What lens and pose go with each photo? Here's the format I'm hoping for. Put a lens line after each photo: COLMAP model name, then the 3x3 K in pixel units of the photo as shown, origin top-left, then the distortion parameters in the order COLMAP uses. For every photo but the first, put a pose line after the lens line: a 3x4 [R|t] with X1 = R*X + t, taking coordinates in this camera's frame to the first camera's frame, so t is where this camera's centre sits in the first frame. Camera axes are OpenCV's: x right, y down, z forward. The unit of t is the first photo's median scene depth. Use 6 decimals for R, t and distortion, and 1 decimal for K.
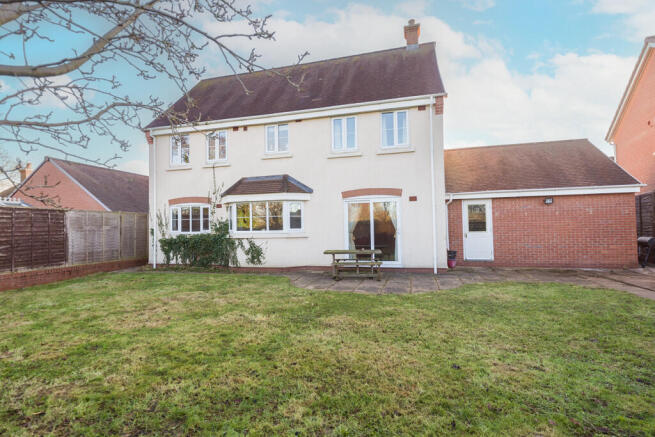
lens RADIAL K [[319.5, 0, 325.0], [0, 319.5, 219.1], [0, 0, 1]] dist [0.002178, -0.000476]
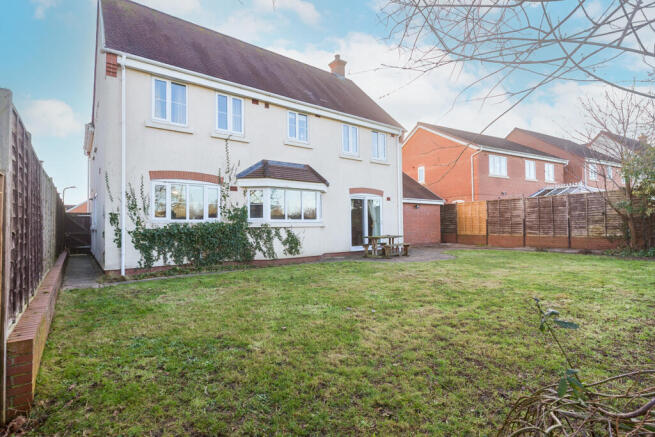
lens RADIAL K [[319.5, 0, 325.3], [0, 319.5, 220.3], [0, 0, 1]] dist [0.002178, -0.000476]
pose [[0.602624, 0.023985, 0.797665, -0.854474], [-0.021745, 0.999671, -0.013630, 0.046579], [-0.797729, -0.009131, 0.602947, 0.327329]]
